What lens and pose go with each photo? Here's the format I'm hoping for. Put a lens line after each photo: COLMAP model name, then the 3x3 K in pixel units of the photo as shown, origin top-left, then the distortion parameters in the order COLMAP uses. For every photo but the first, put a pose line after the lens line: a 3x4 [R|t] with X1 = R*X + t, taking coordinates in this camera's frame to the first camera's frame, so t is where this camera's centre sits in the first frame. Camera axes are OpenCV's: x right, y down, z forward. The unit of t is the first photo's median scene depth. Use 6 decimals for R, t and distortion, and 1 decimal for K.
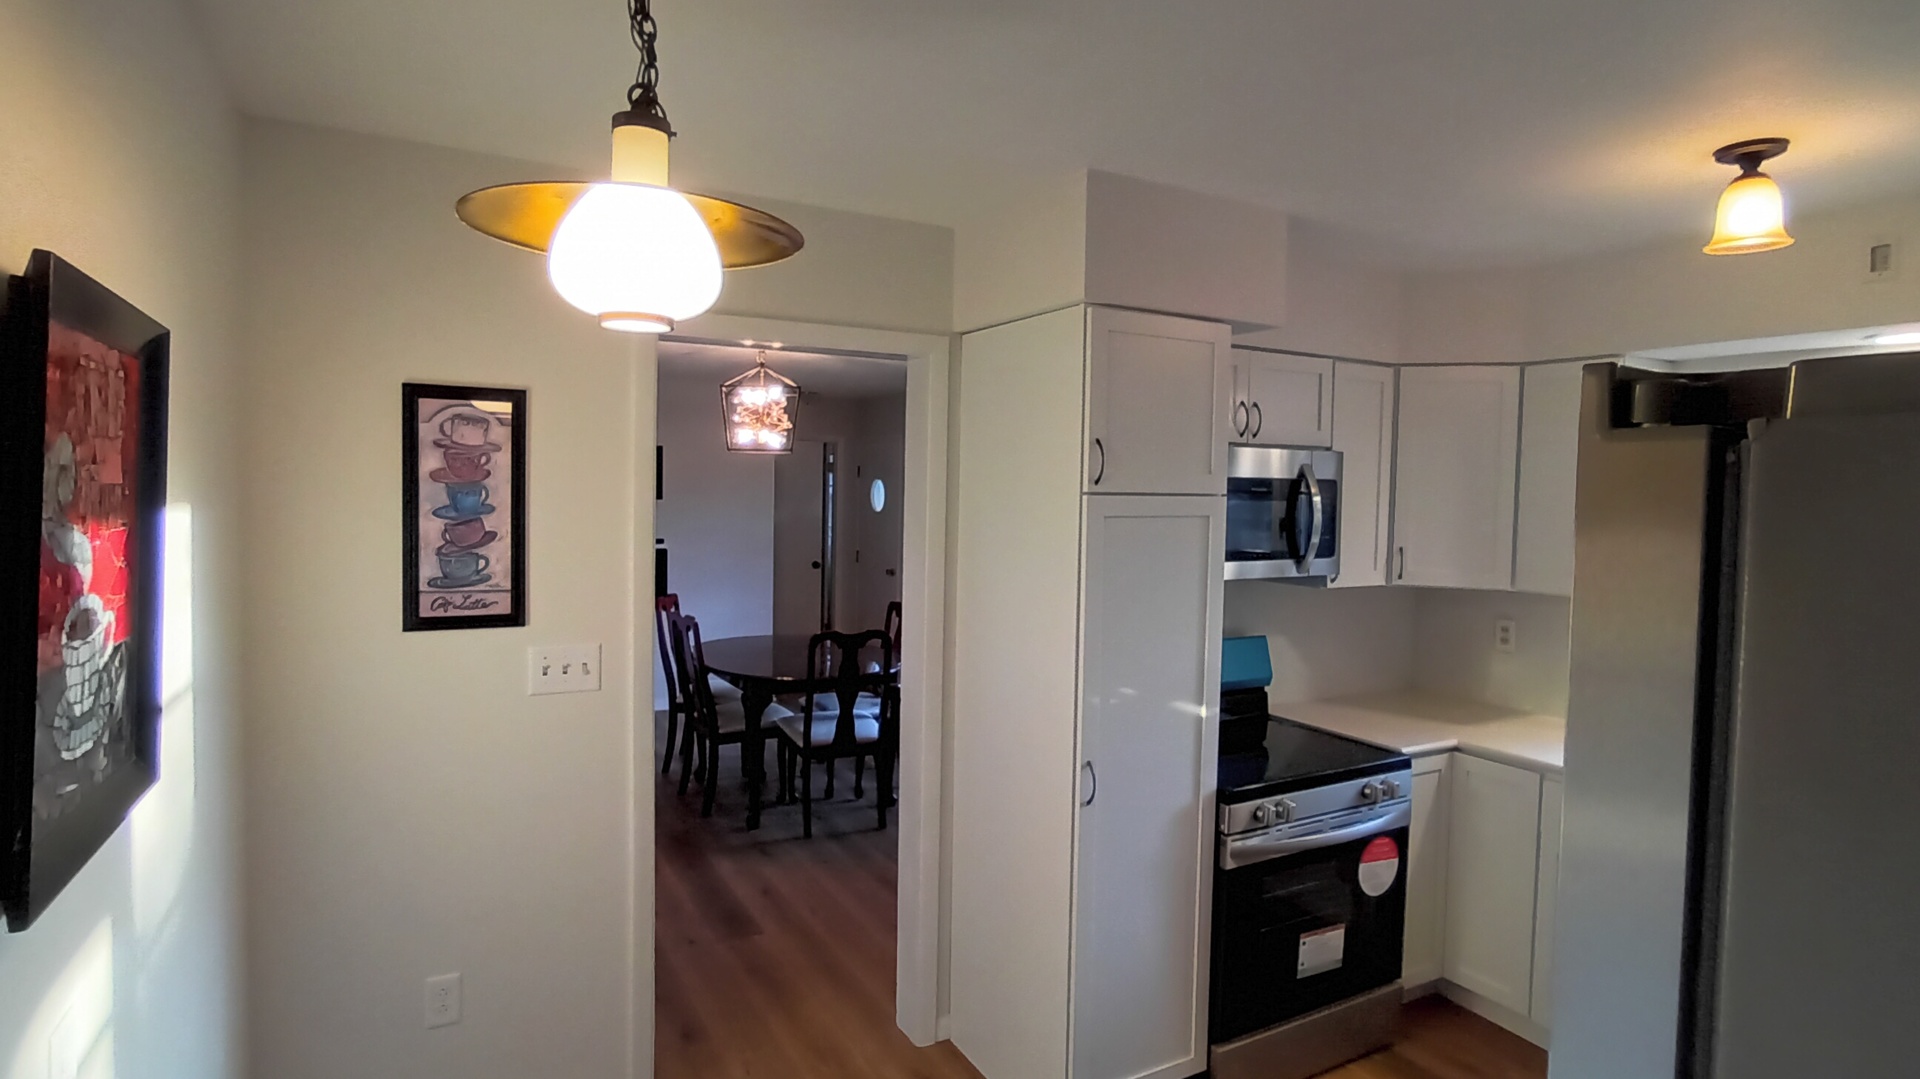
lens RADIAL K [[969.8, 0, 940.3], [0, 969.8, 532.6], [0, 0, 1]] dist [-0.032212, 0.017131]
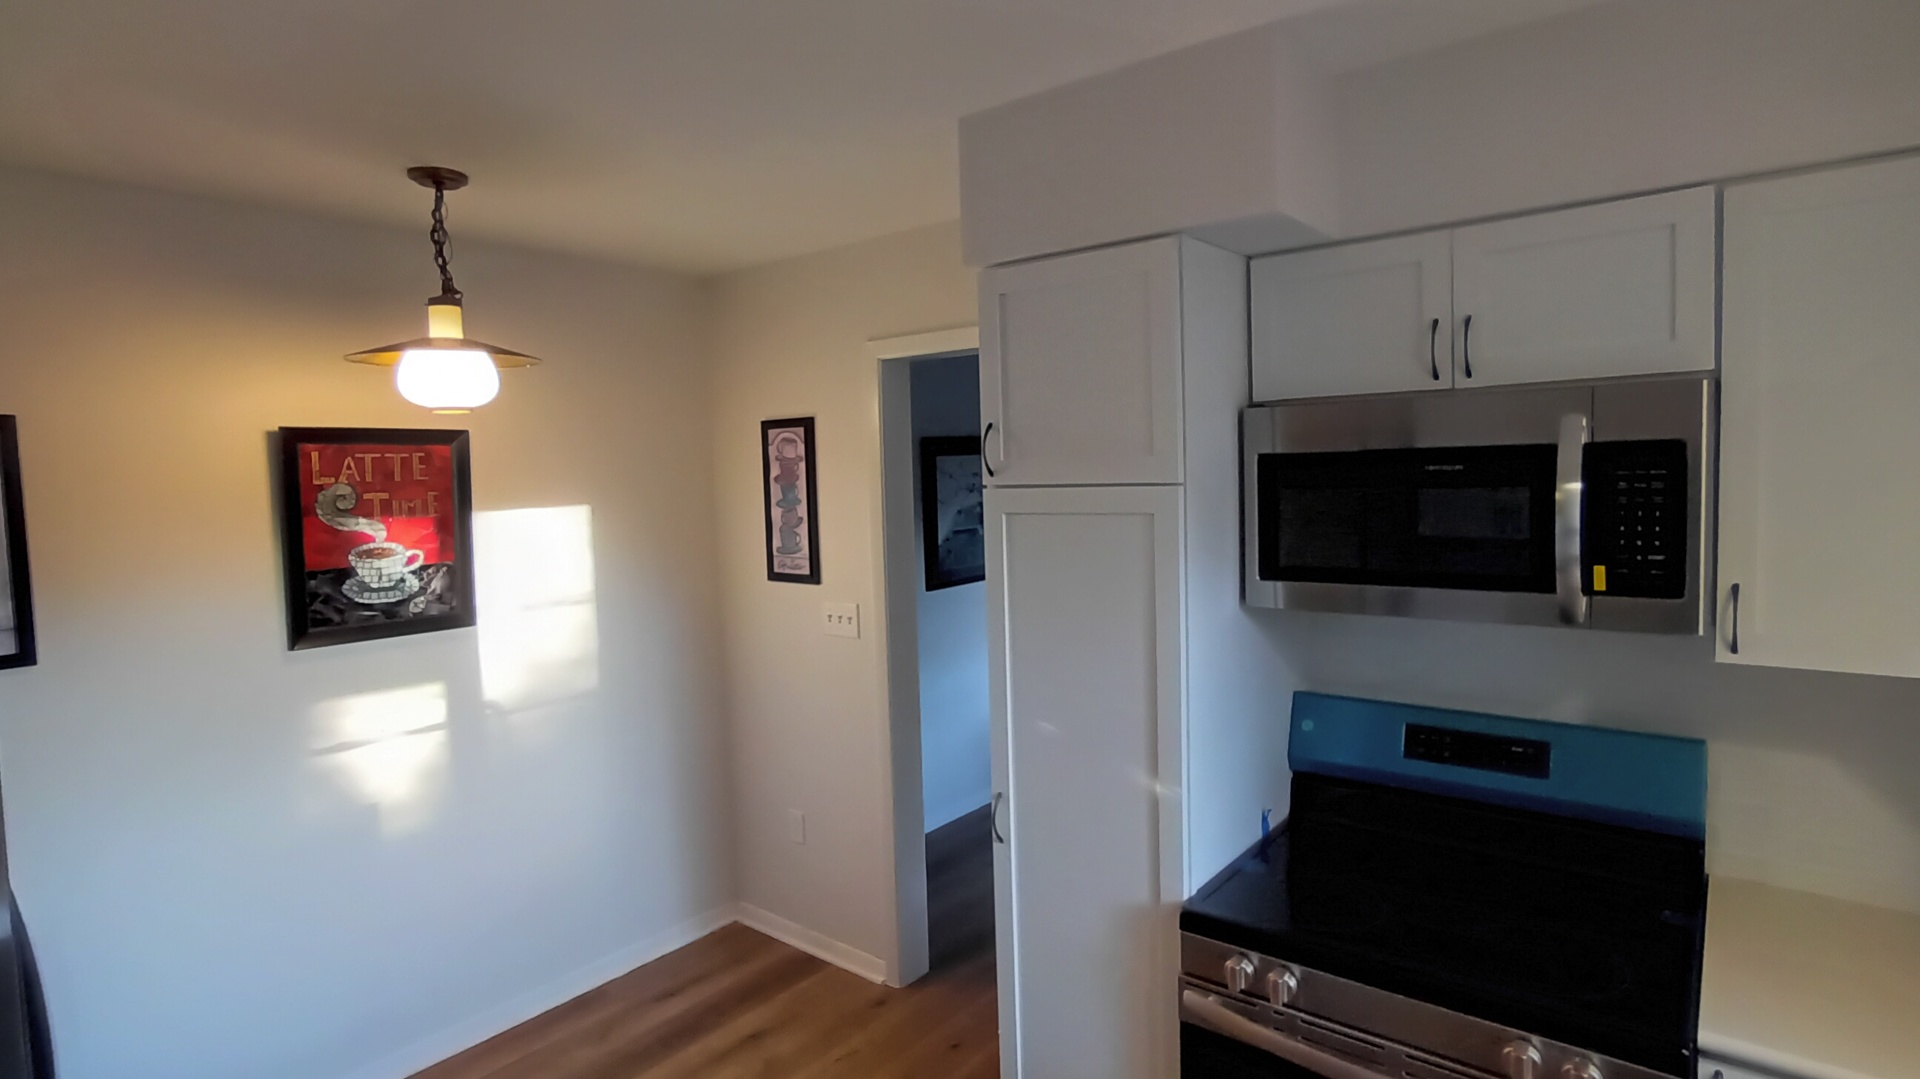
lens RADIAL K [[969.8, 0, 945.4], [0, 969.8, 535.3], [0, 0, 1]] dist [-0.032212, 0.017131]
pose [[0.383207, 0.036686, -0.922934, 0.942469], [-0.008146, 0.999306, 0.036340, -0.027843], [0.923626, -0.006408, 0.383240, 0.627107]]
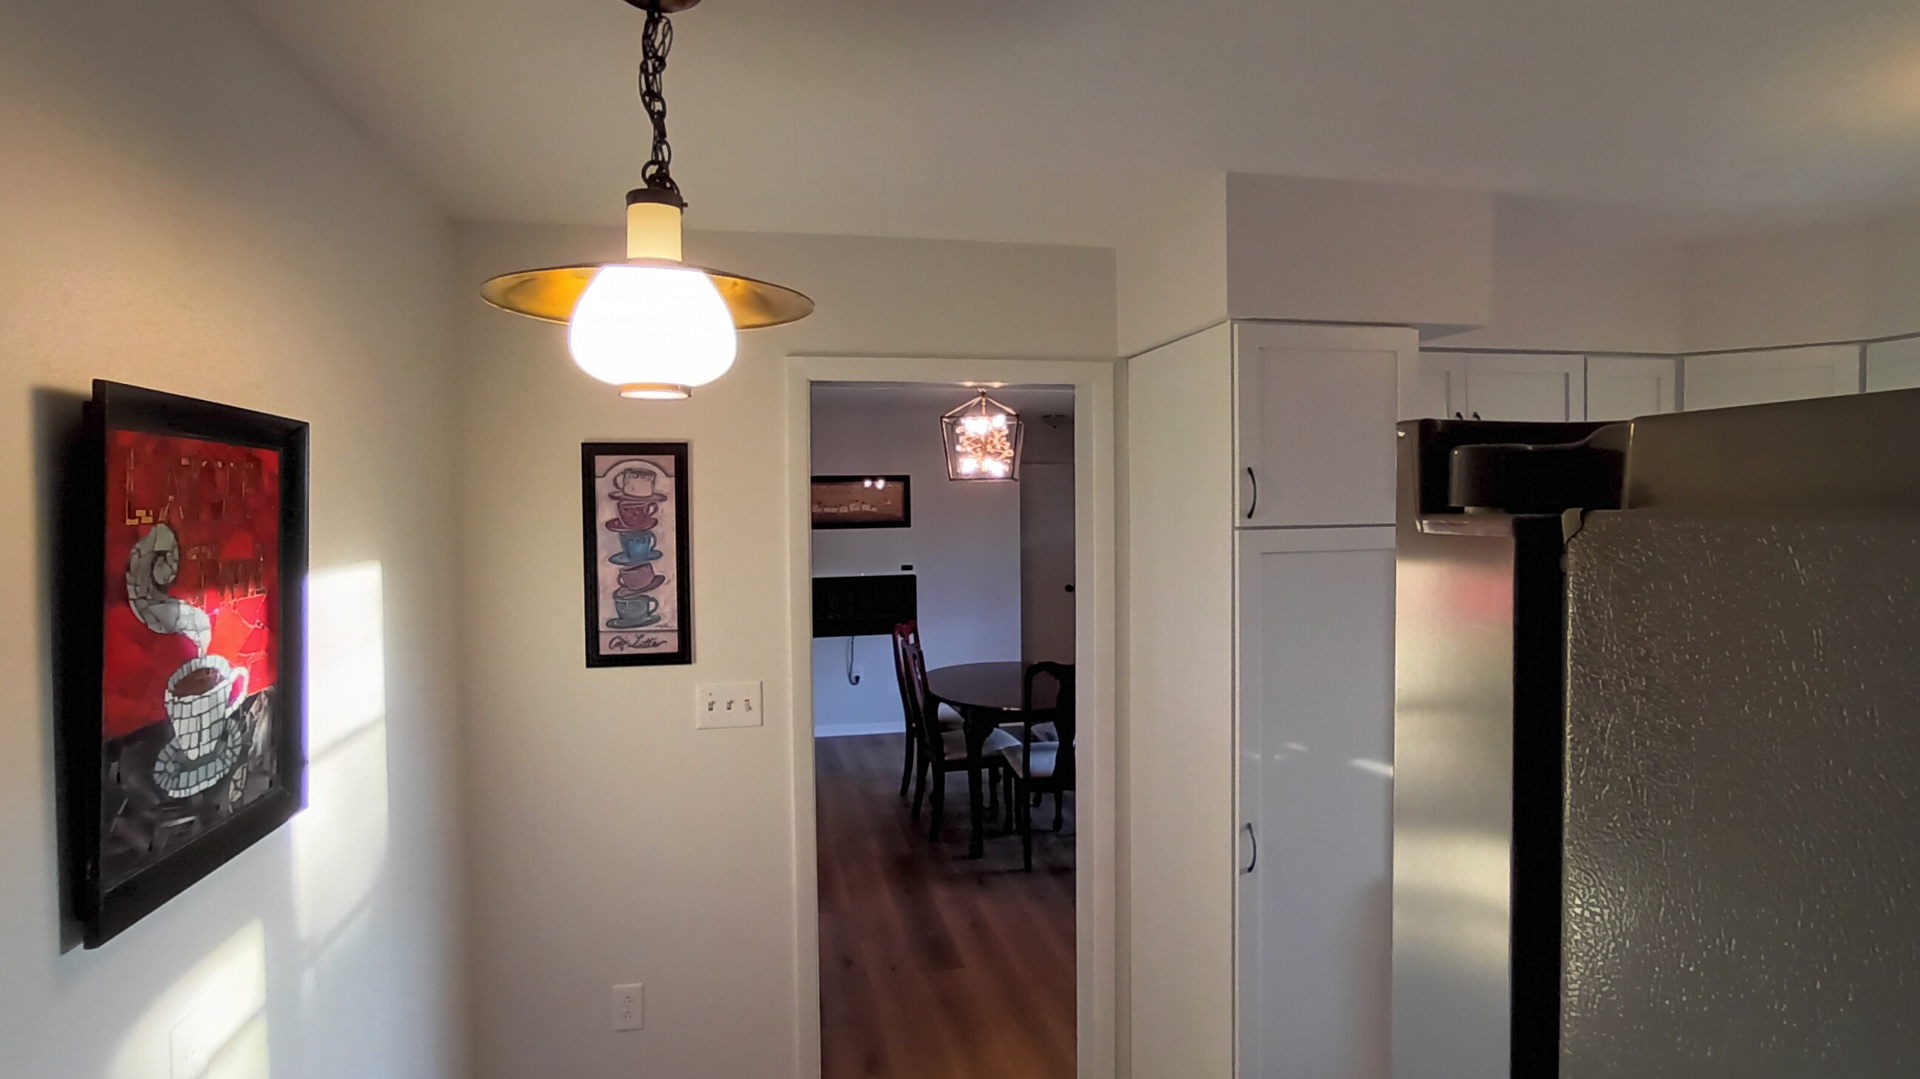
lens RADIAL K [[969.8, 0, 949.4], [0, 969.8, 536.2], [0, 0, 1]] dist [-0.032212, 0.017131]
pose [[0.958851, -0.019233, -0.283256, 0.147137], [0.015289, 0.999753, -0.016126, -0.022316], [0.283496, 0.011132, 0.958909, 0.054335]]
